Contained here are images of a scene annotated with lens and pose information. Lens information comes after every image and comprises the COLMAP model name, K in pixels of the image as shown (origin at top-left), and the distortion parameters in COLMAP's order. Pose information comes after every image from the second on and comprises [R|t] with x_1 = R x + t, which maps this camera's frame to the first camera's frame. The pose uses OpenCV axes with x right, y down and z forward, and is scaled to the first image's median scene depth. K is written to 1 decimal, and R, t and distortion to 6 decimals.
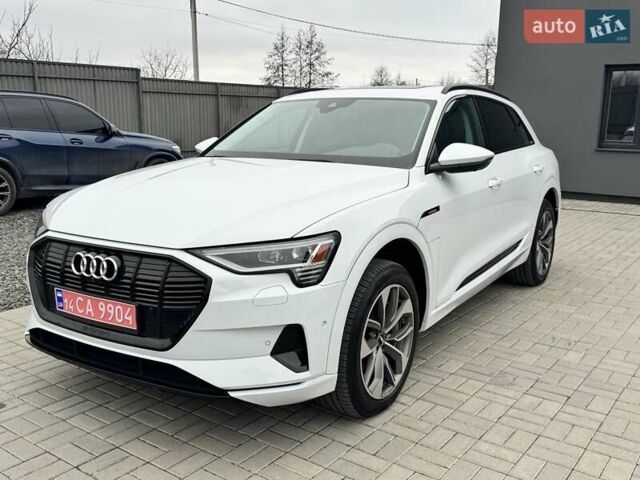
lens RADIAL K [[627.6, 0, 317.3], [0, 627.6, 243.9], [0, 0, 1]] dist [0.182448, -0.382455]
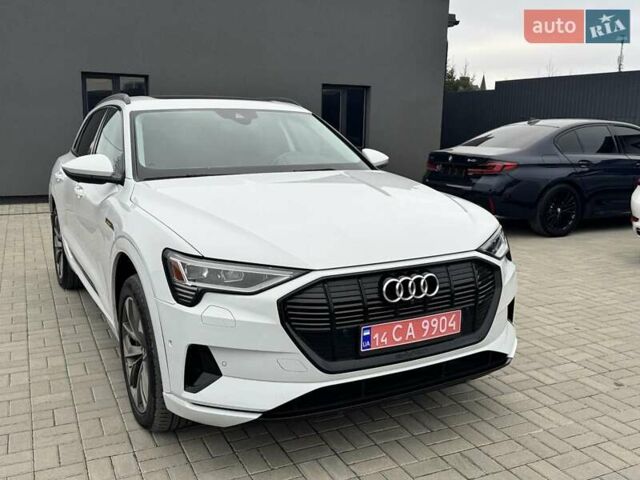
lens RADIAL K [[627.6, 0, 317.3], [0, 627.6, 243.9], [0, 0, 1]] dist [0.182448, -0.382455]
pose [[0.481918, -0.172393, 0.859090, -1.091574], [0.172606, 0.979921, 0.099814, -0.134425], [-0.859047, 0.100181, 0.501997, 0.553812]]
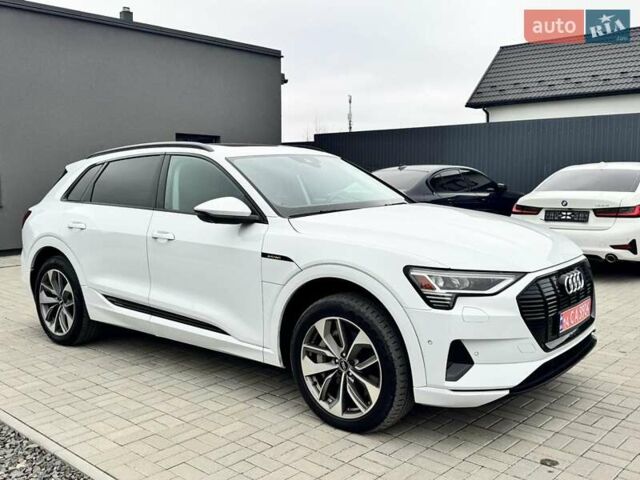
lens RADIAL K [[633.9, 0, 320.0], [0, 633.9, 240.0], [0, 0, 1]] dist [0.142336, -0.232326]
pose [[0.102617, -0.116799, 0.987840, -1.488192], [0.207855, 0.973677, 0.093532, -0.246025], [-0.972762, 0.195730, 0.124193, 1.162528]]
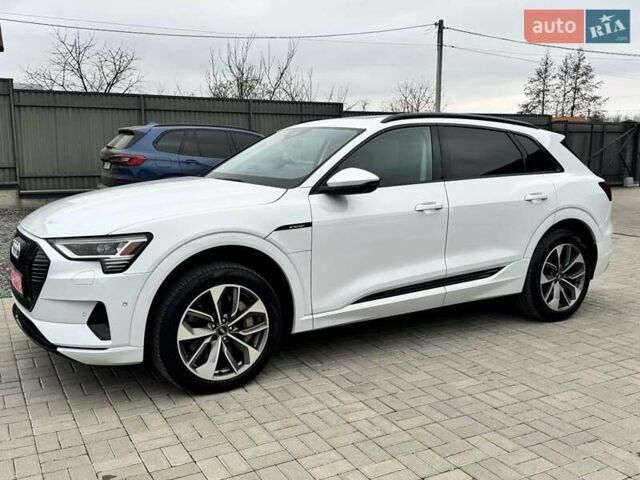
lens RADIAL K [[627.6, 0, 317.3], [0, 627.6, 243.9], [0, 0, 1]] dist [0.182448, -0.382455]
pose [[0.907390, 0.063359, -0.415488, 0.730972], [-0.081692, 0.996306, -0.026480, 0.007123], [0.412275, 0.057969, 0.909213, -0.005774]]
